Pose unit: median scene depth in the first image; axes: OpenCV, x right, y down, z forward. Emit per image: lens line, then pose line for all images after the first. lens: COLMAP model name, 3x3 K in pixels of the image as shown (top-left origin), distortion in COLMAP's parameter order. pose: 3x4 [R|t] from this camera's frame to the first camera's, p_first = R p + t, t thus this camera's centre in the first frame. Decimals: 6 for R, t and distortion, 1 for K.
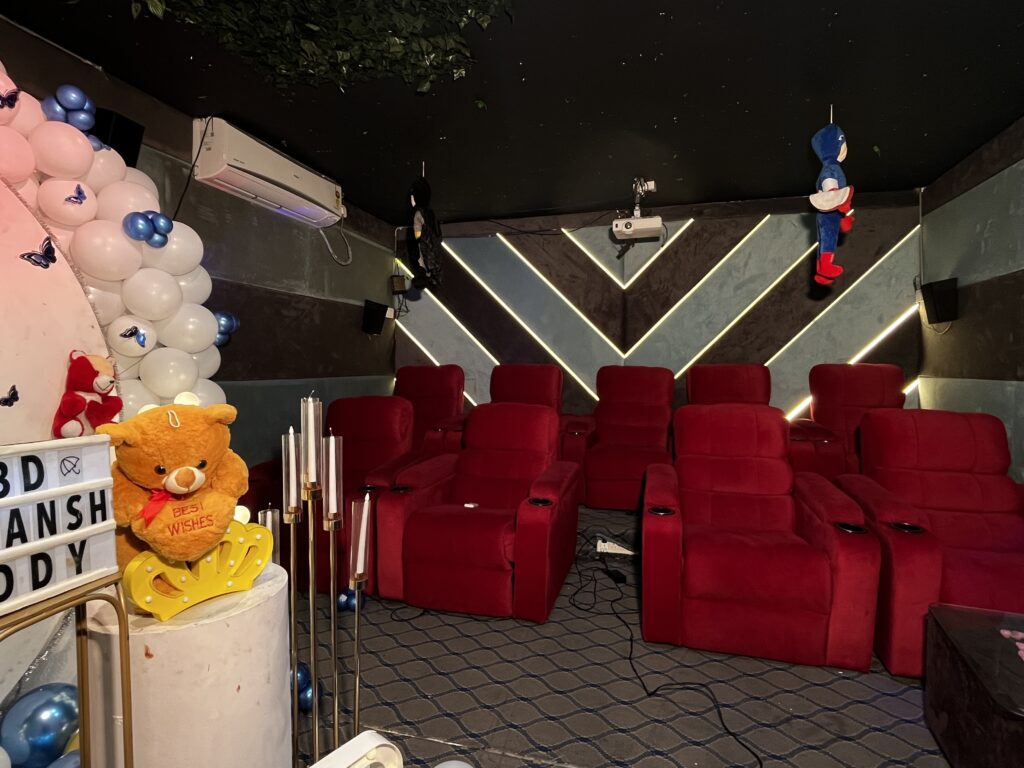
lens RADIAL K [[550.4, 0, 509.9], [0, 550.4, 382.0], [0, 0, 1]] dist [-0.002789, 0.000697]
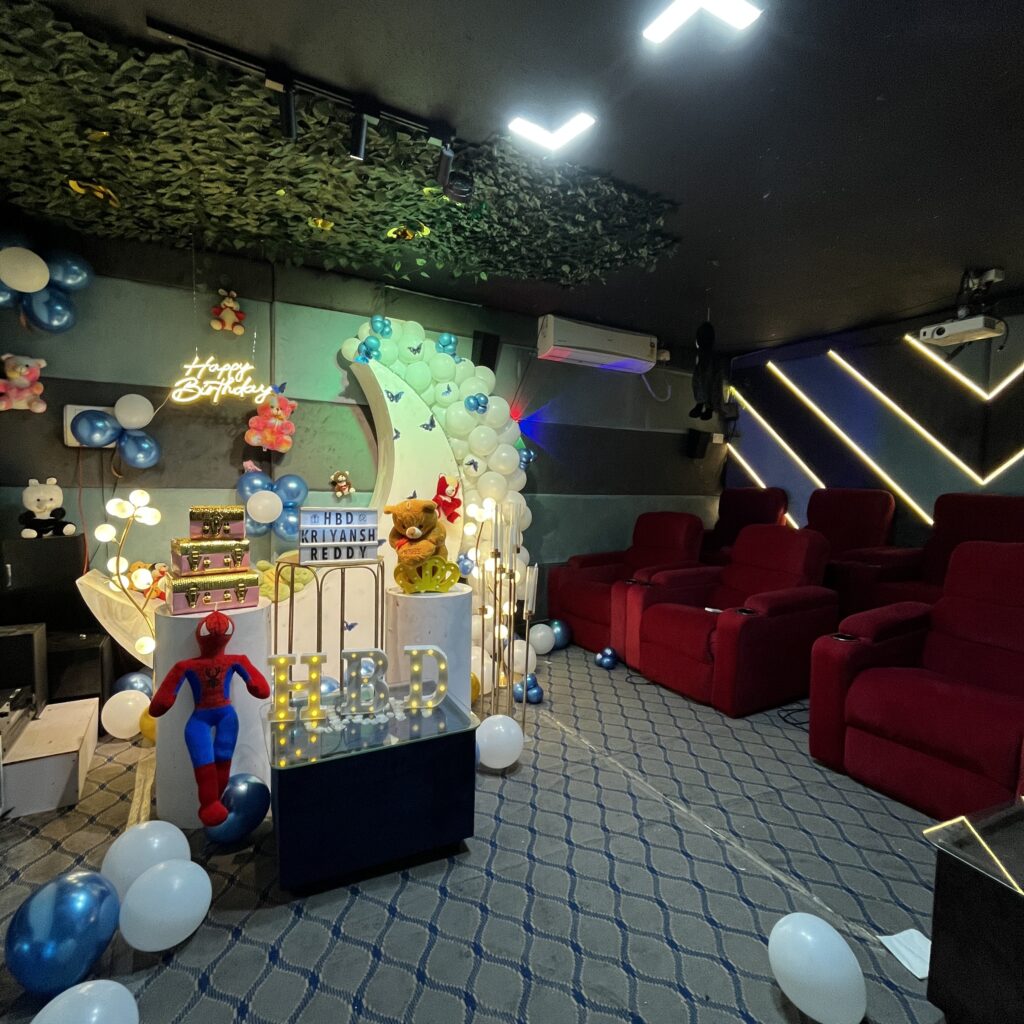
lens RADIAL K [[554.5, 0, 512.4], [0, 554.5, 510.8], [0, 0, 1]] dist [-0.001961, -0.000039]
pose [[0.712650, 0.055562, -0.699316, 0.660236], [-0.044429, 0.998432, 0.034051, -0.003269], [0.700112, 0.006803, 0.714001, -0.174515]]
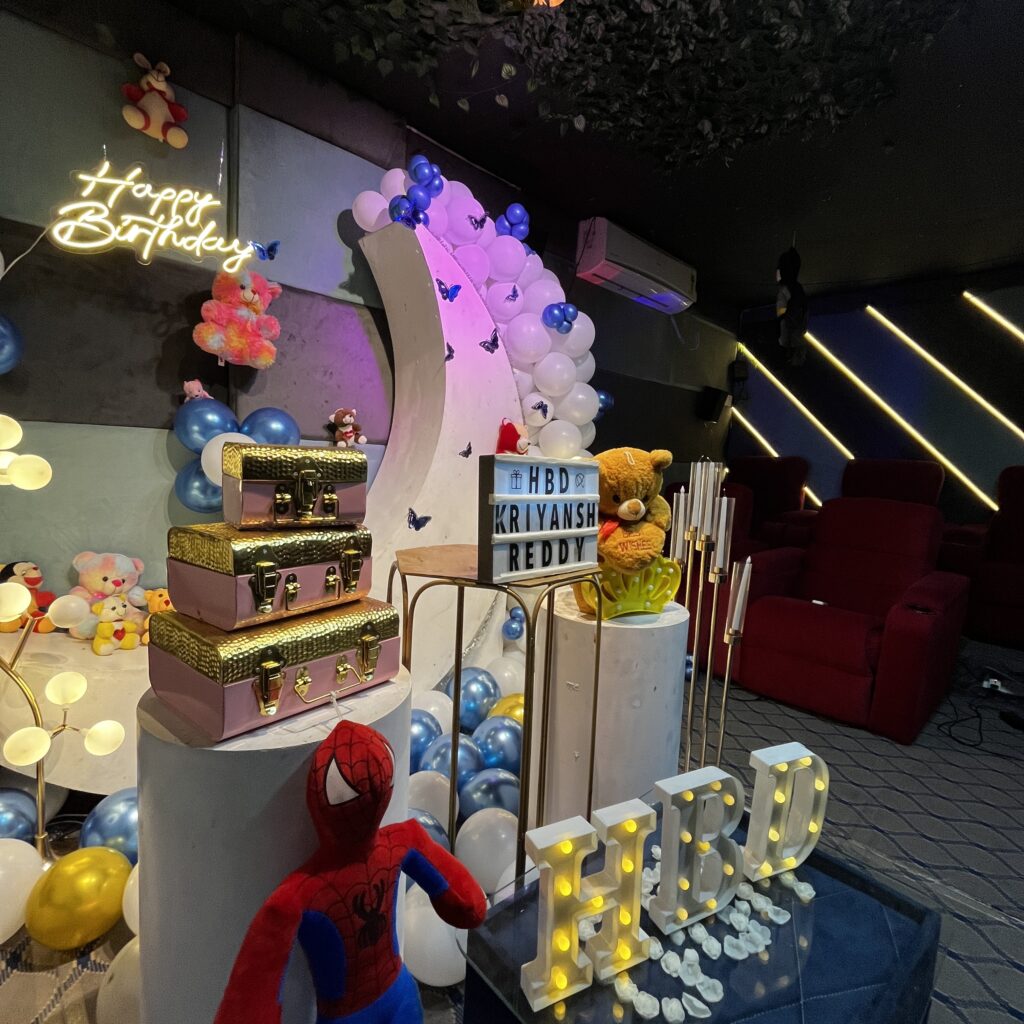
lens RADIAL K [[554.5, 0, 513.4], [0, 554.5, 510.4], [0, 0, 1]] dist [-0.001961, -0.000039]
pose [[0.864326, 0.093554, -0.494154, -0.107880], [-0.066575, 0.995183, 0.071963, 0.056203], [0.498506, -0.029301, 0.866391, -0.101156]]
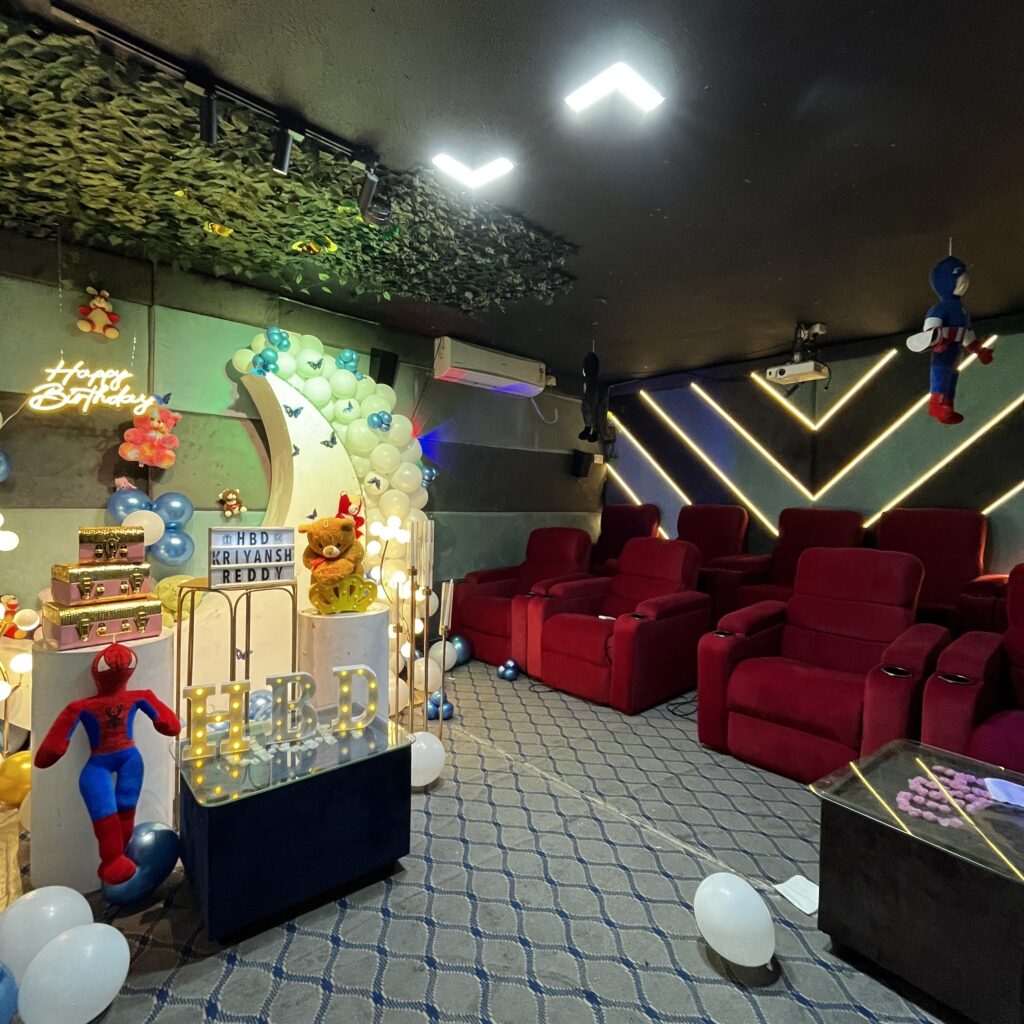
lens RADIAL K [[554.5, 0, 513.1], [0, 554.5, 510.7], [0, 0, 1]] dist [-0.001961, -0.000039]
pose [[0.853186, 0.025509, -0.520982, 0.610699], [-0.034996, 0.999352, -0.008379, 0.003993], [0.520431, 0.025382, 0.853526, -0.267916]]
